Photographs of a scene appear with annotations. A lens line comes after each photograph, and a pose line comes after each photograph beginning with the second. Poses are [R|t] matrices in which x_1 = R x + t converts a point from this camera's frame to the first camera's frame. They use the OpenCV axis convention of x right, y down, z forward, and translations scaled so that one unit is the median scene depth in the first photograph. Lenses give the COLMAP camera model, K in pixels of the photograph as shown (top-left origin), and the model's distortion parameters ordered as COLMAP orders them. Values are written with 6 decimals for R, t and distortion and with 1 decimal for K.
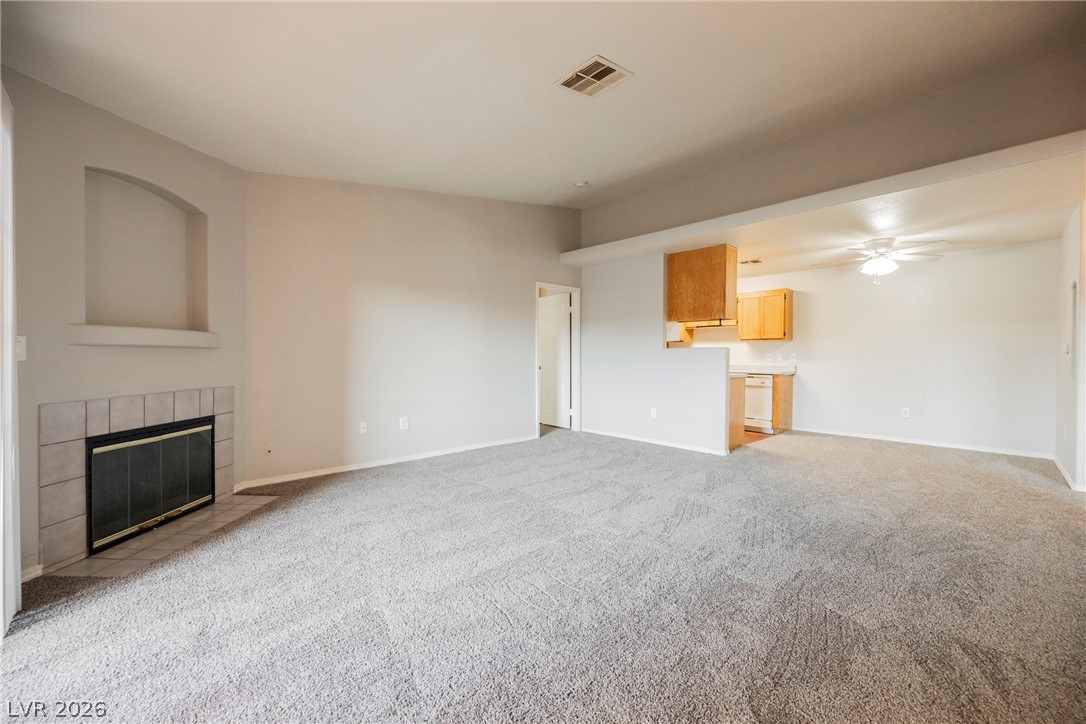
lens RADIAL K [[433.8, 0, 548.6], [0, 433.8, 358.4], [0, 0, 1]] dist [0.000477, -0.000109]
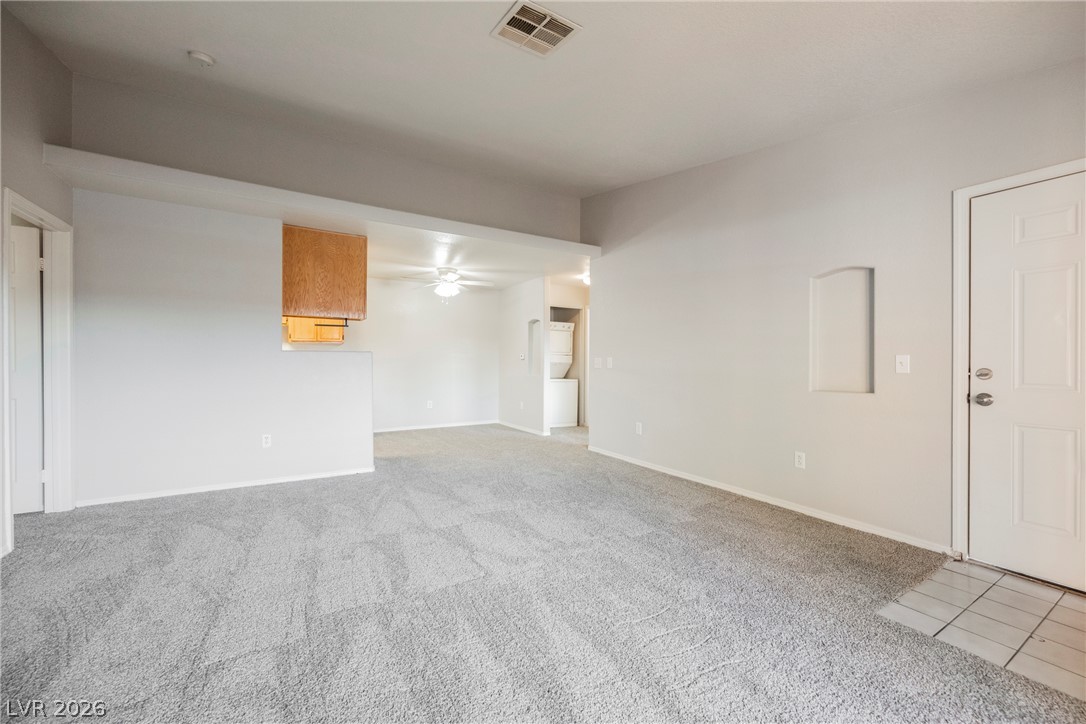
lens RADIAL K [[433.8, 0, 545.5], [0, 433.8, 360.6], [0, 0, 1]] dist [0.000477, -0.000109]
pose [[0.200980, 0.000341, 0.979595, -0.620795], [0.001004, 0.999999, -0.000554, -0.008880], [-0.979595, 0.001095, 0.200980, 0.713153]]
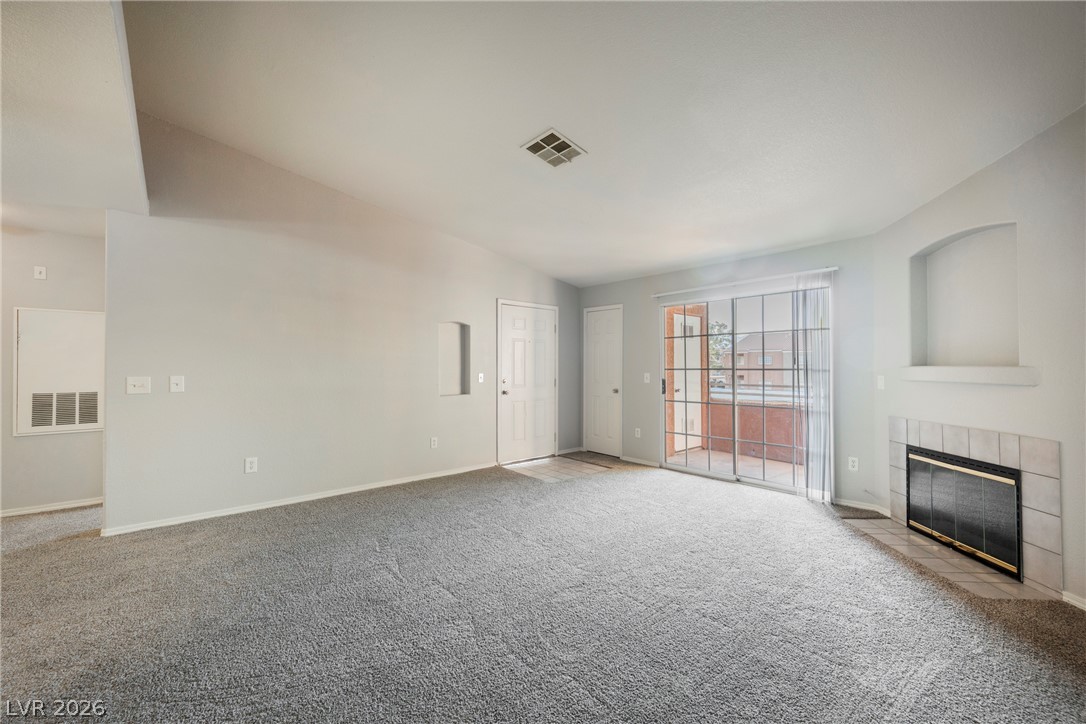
lens RADIAL K [[433.8, 0, 533.9], [0, 433.8, 362.1], [0, 0, 1]] dist [0.000477, -0.000109]
pose [[-0.998178, -0.005414, 0.060094, 0.069927], [-0.005552, 0.999982, -0.002127, -0.060567], [-0.060081, -0.002457, -0.998190, 1.852094]]
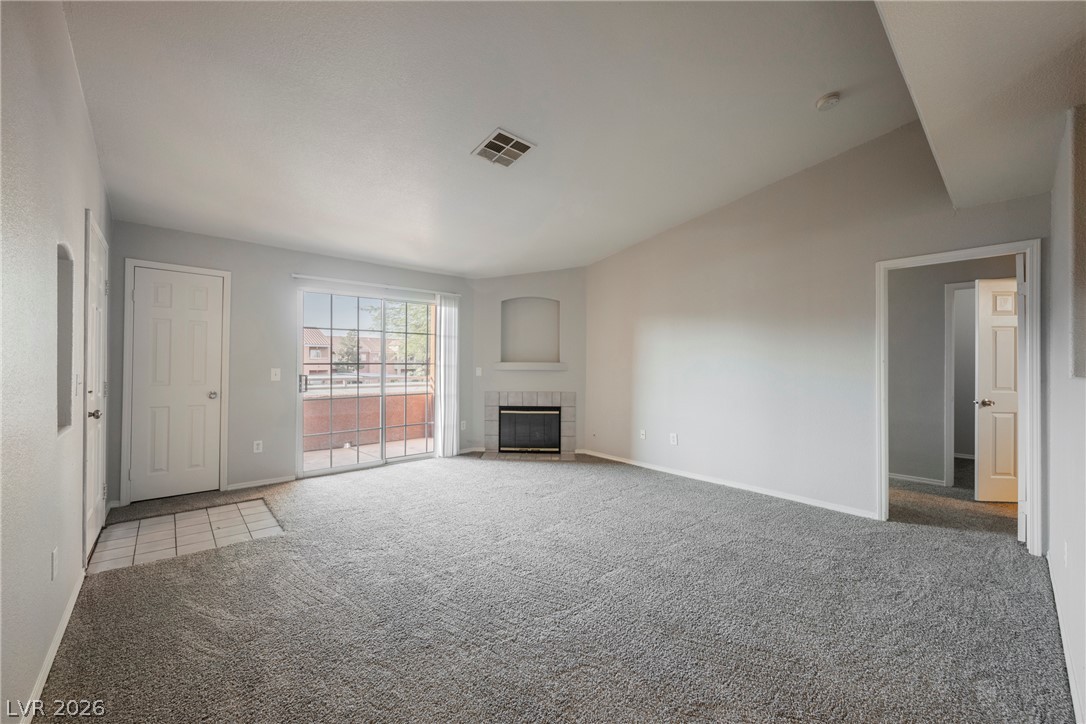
lens RADIAL K [[433.8, 0, 542.6], [0, 433.8, 361.6], [0, 0, 1]] dist [0.000477, -0.000109]
pose [[-0.024457, -0.009704, -0.999654, 1.109404], [-0.015660, 0.999834, -0.009323, -0.045605], [0.999578, 0.015426, -0.024605, 0.967638]]
